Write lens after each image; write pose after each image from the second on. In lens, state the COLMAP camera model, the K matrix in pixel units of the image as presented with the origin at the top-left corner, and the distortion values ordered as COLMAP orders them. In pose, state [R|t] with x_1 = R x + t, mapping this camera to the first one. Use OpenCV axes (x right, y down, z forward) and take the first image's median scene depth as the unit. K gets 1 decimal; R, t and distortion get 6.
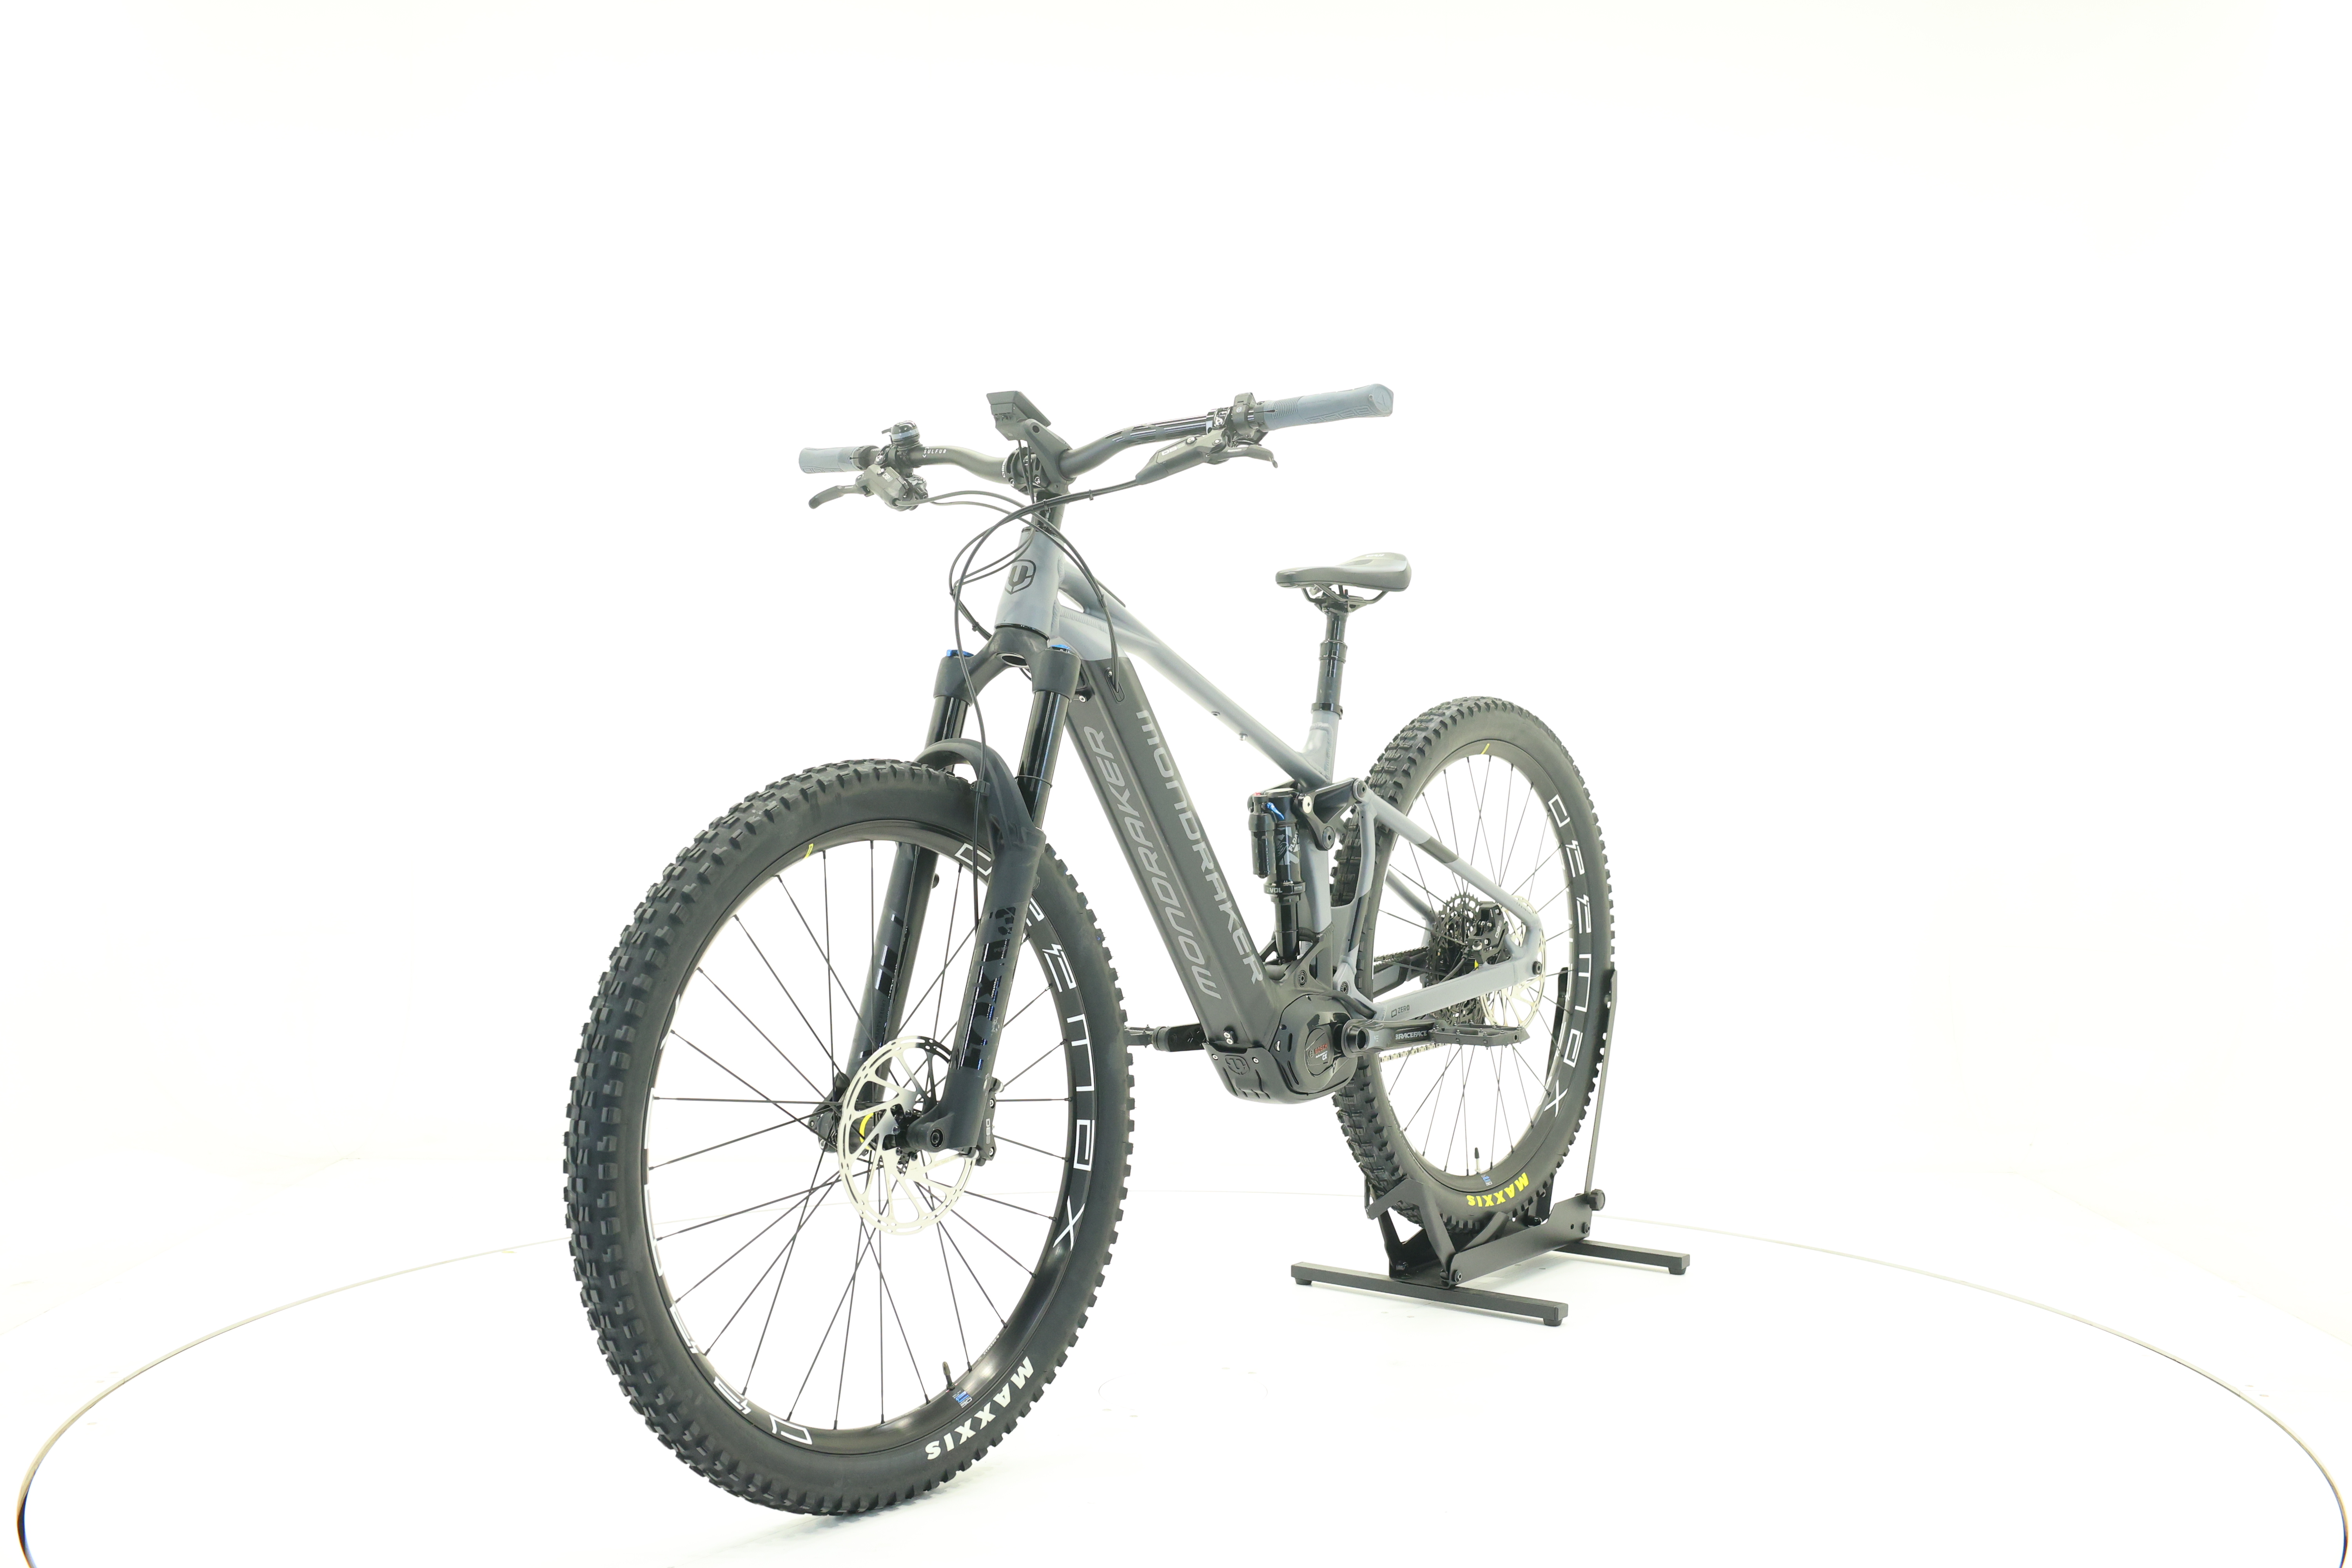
lens RADIAL K [[2534.1, 0, 1176.0], [0, 2534.1, 784.0], [0, 0, 1]] dist [-0.000507, 0.009433]
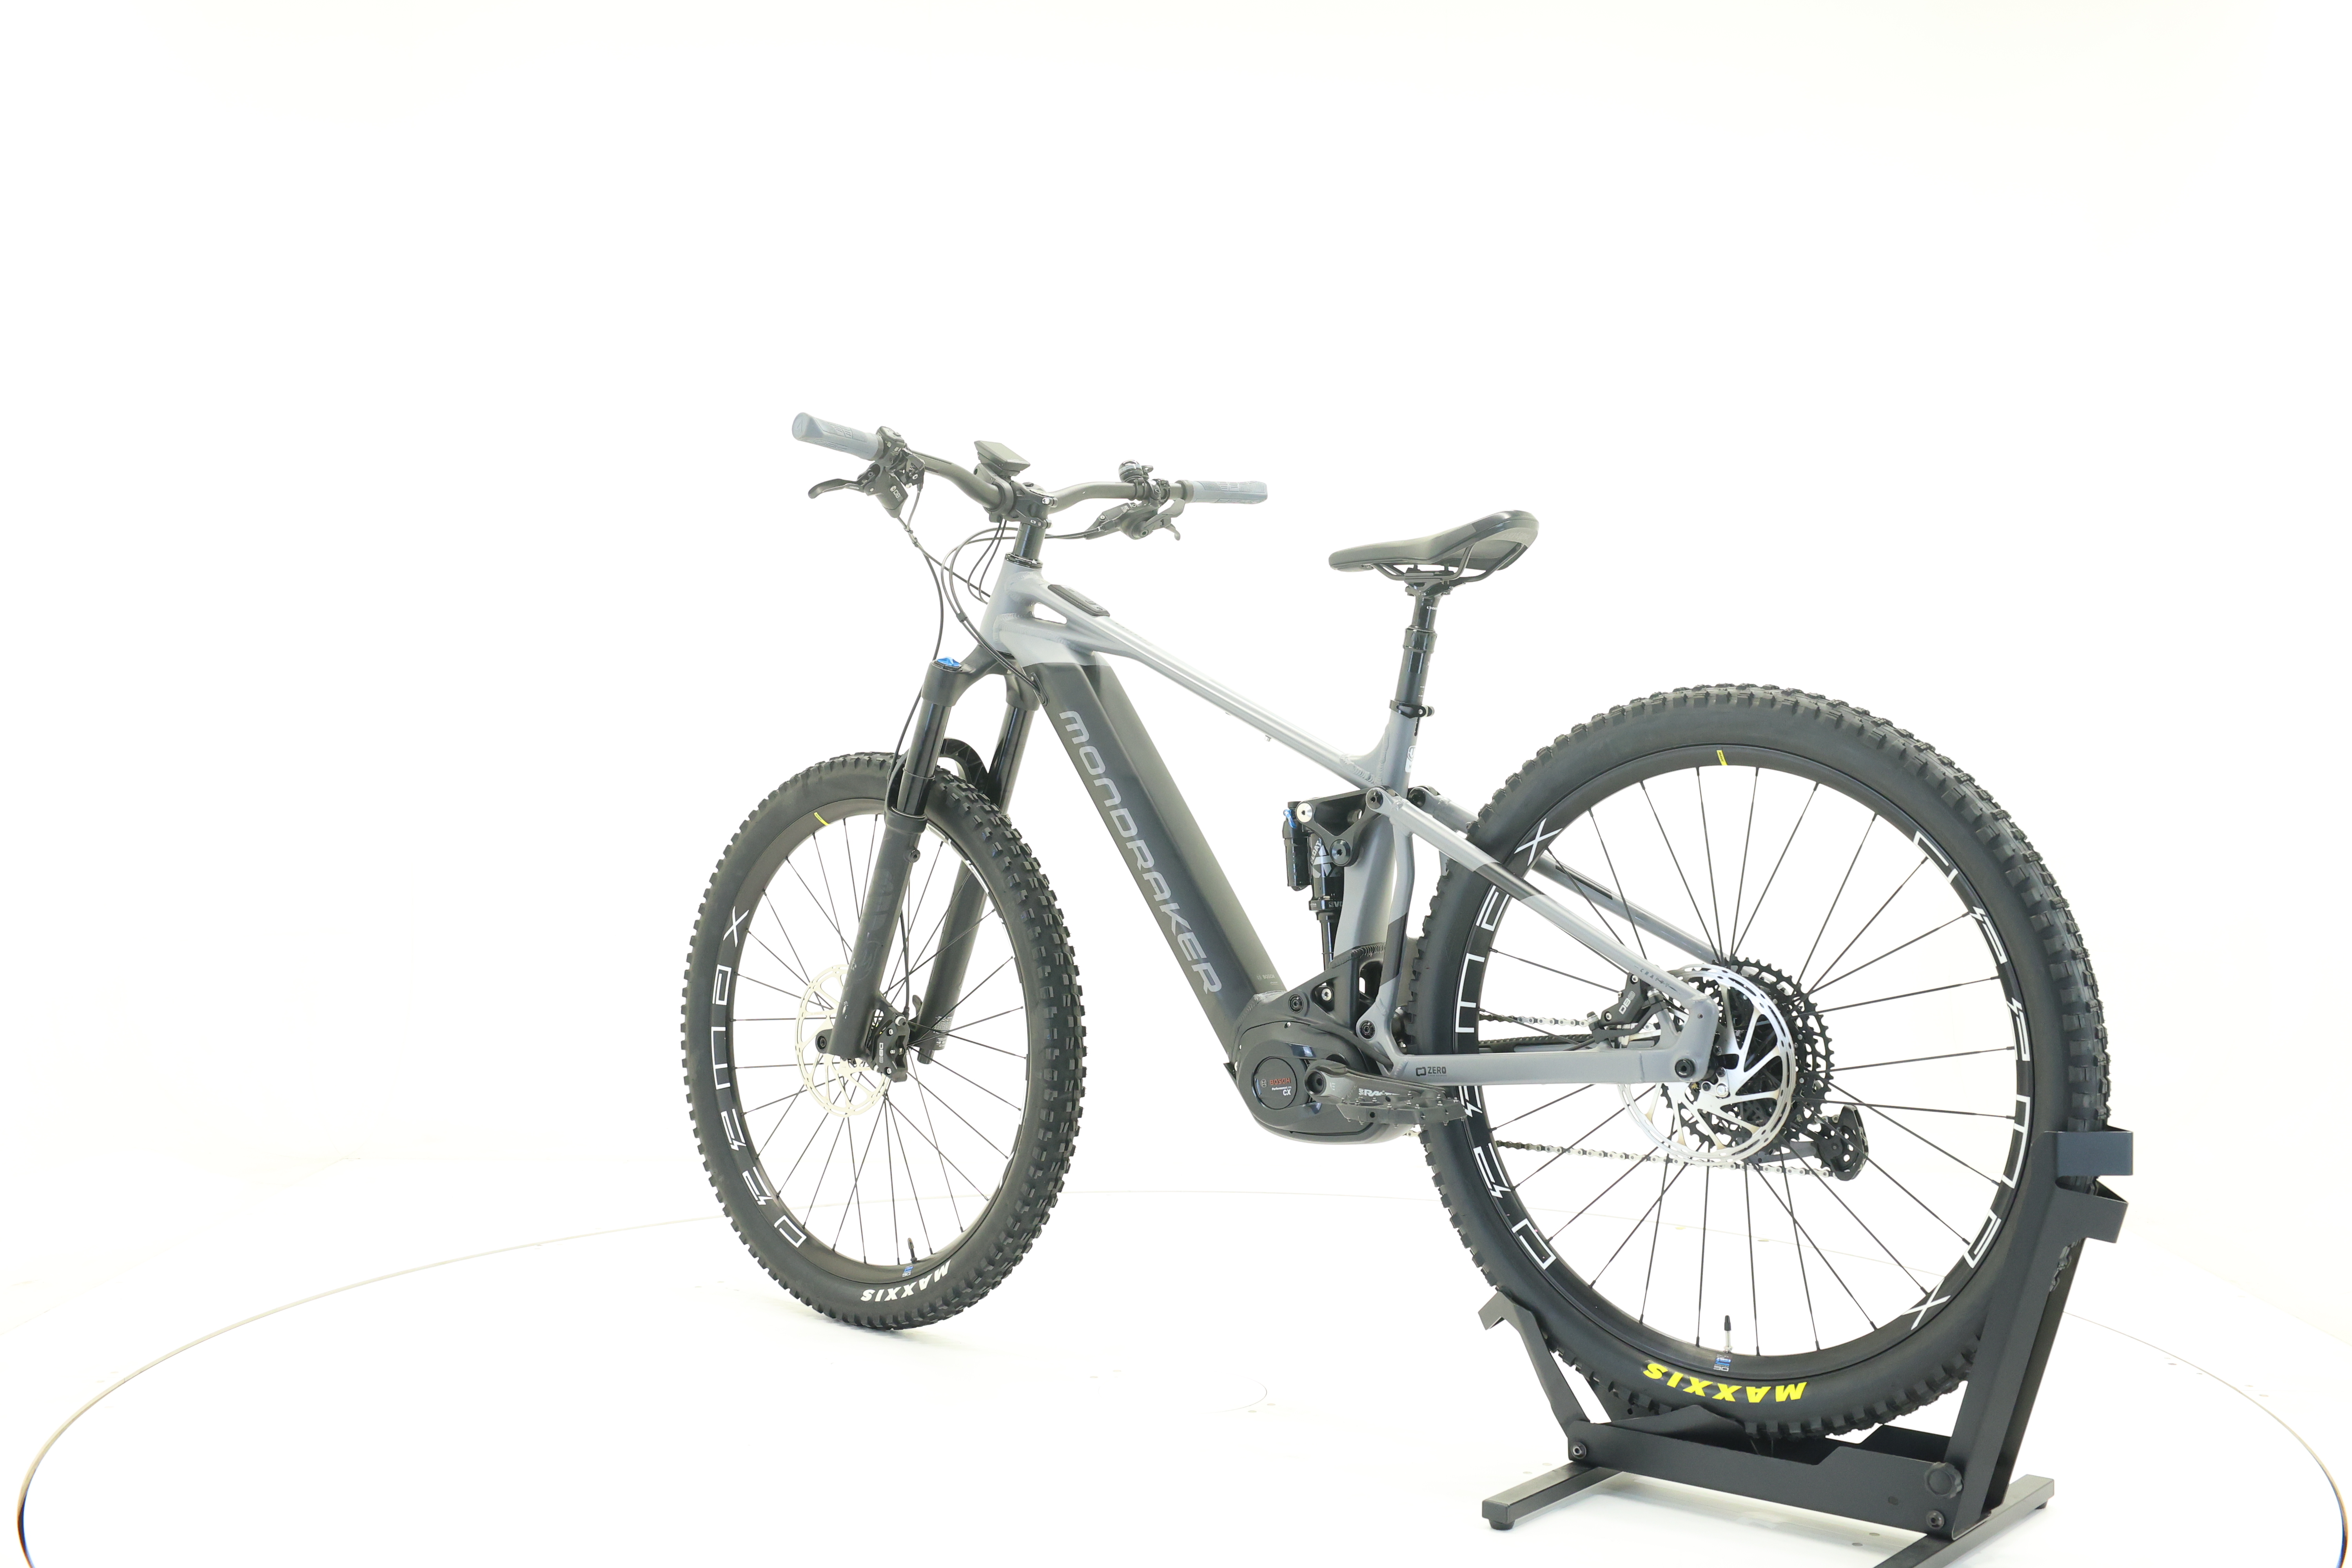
lens RADIAL K [[2534.1, 0, 1176.0], [0, 2534.1, 784.0], [0, 0, 1]] dist [-0.000507, 0.009433]
pose [[-0.059530, 0.010204, -0.998174, 1.074440], [-0.032292, 0.999405, 0.012143, -0.013001], [0.997704, 0.032956, -0.059165, 1.129459]]
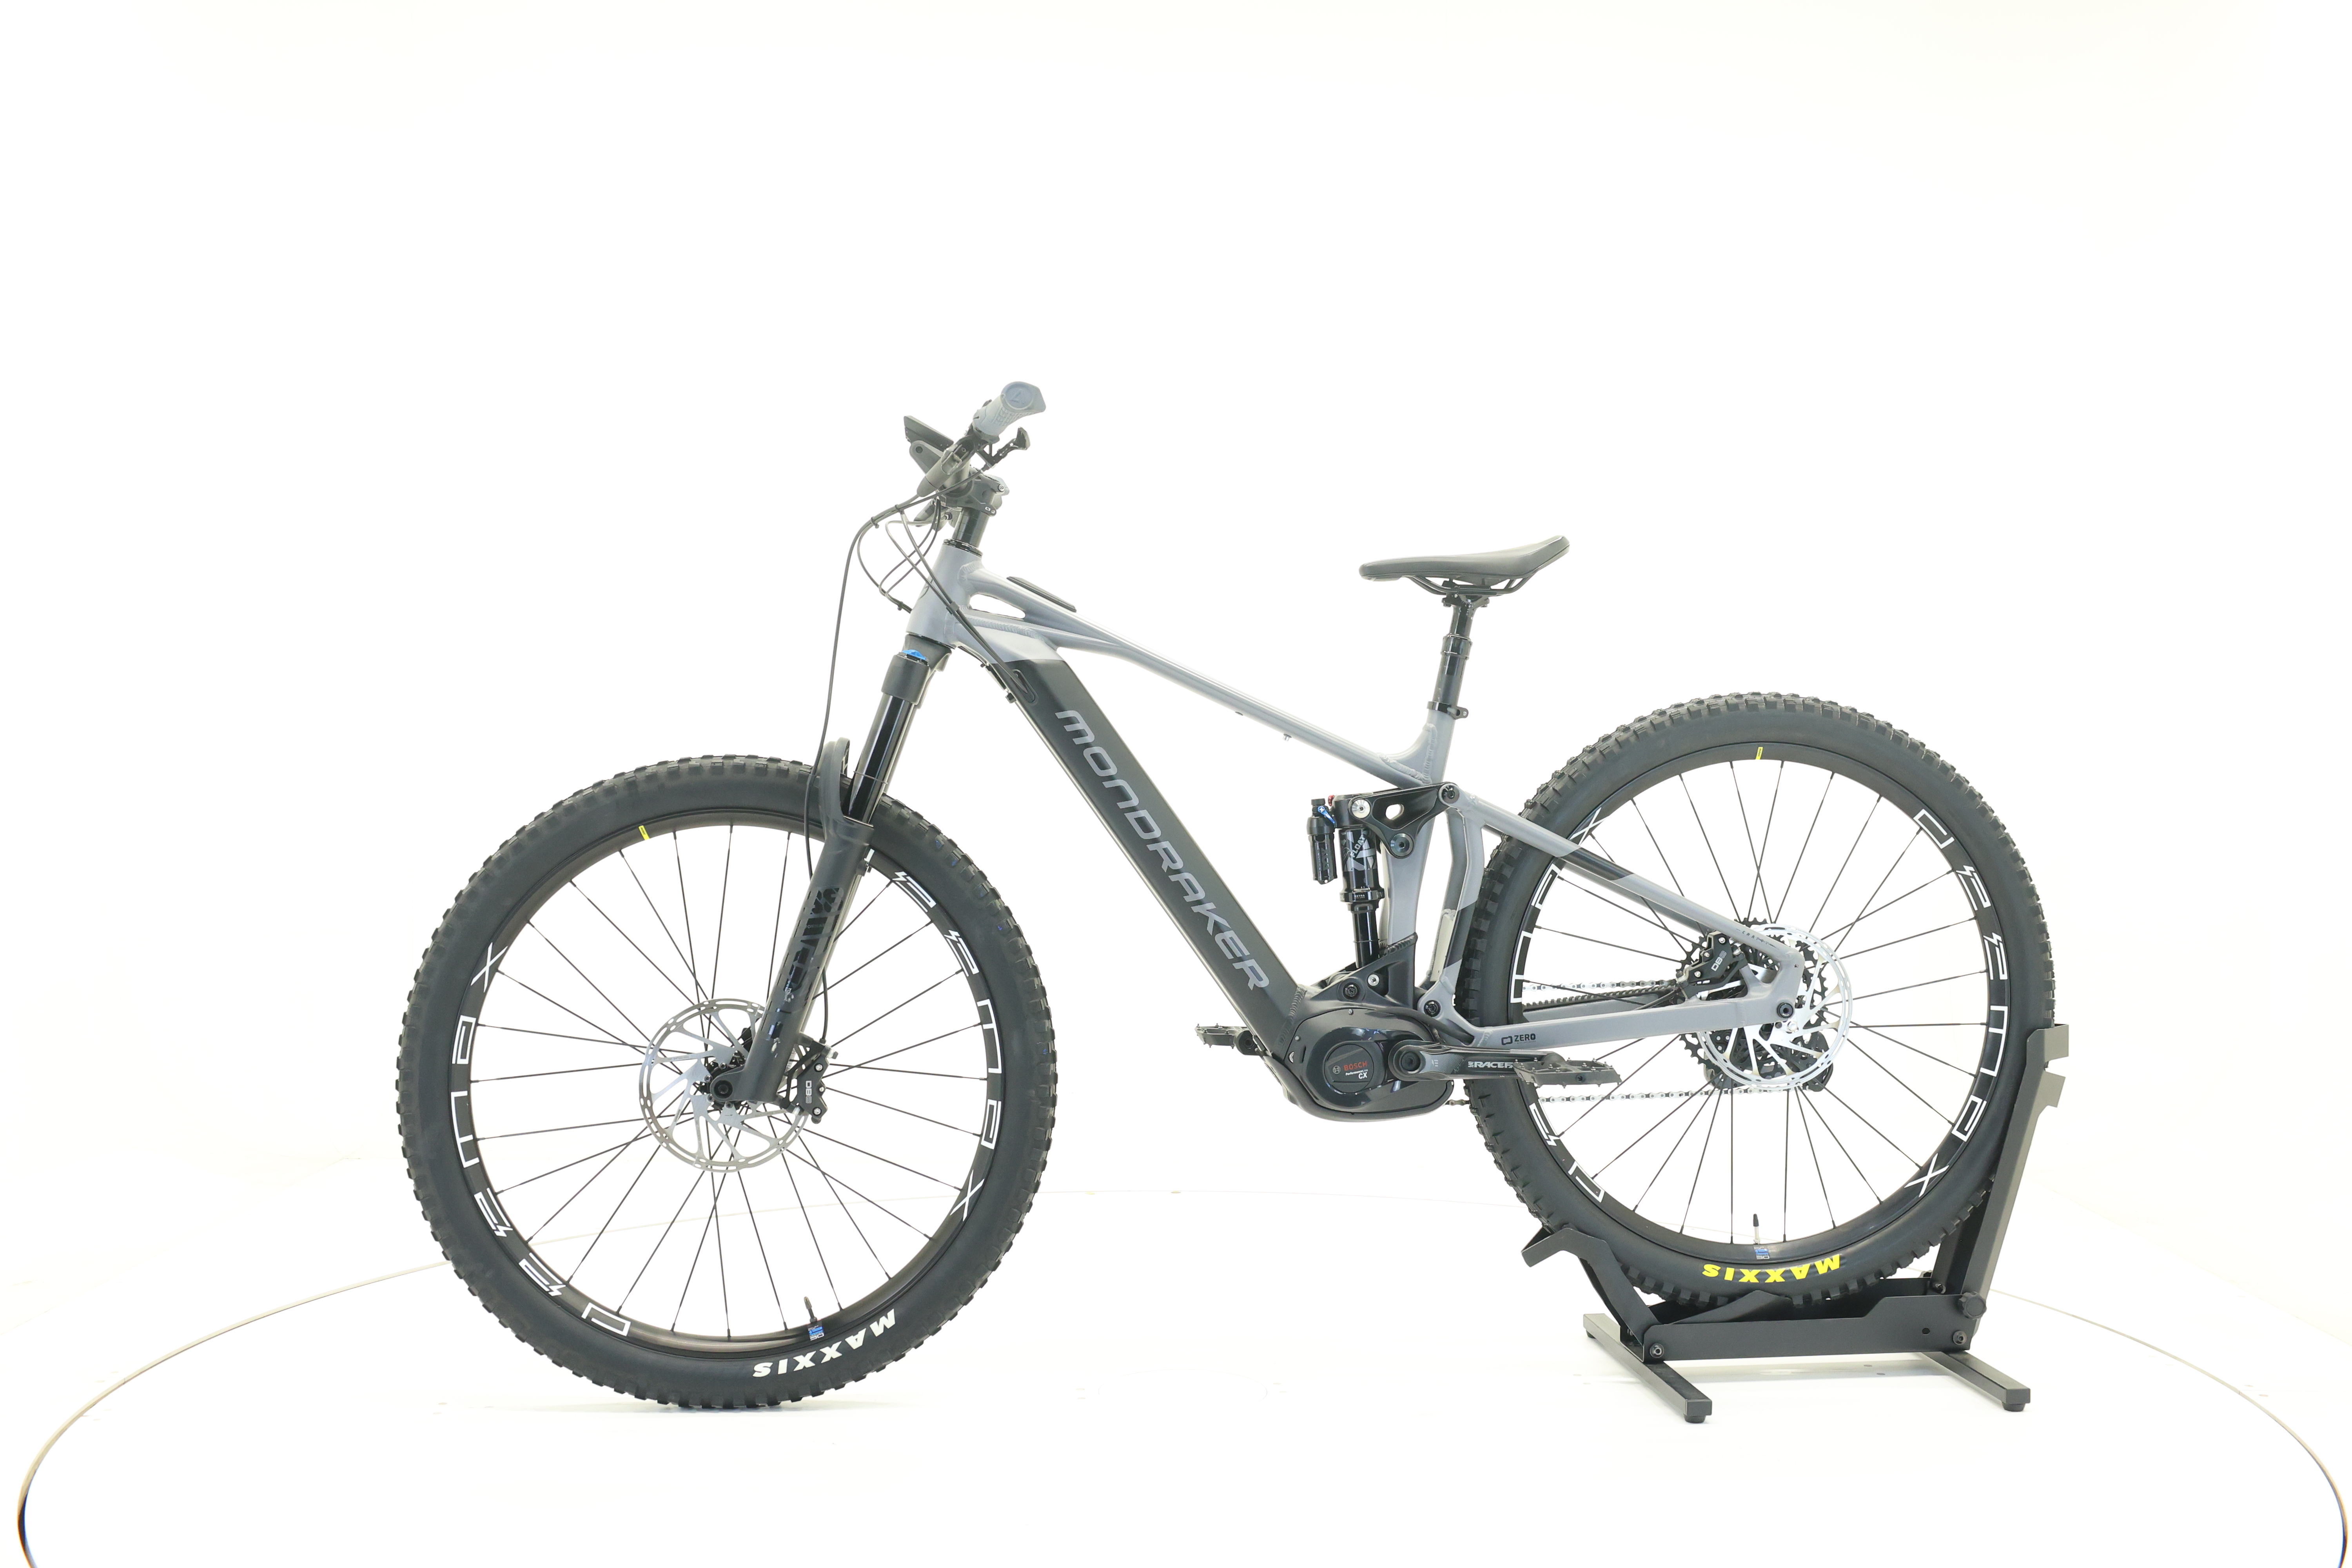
lens RADIAL K [[2534.1, 0, 1176.0], [0, 2534.1, 784.0], [0, 0, 1]] dist [-0.000507, 0.009433]
pose [[0.685105, 0.010691, -0.728365, 0.782285], [-0.017061, 0.999854, -0.001372, 0.001403], [0.728244, 0.013367, 0.685187, 0.332801]]
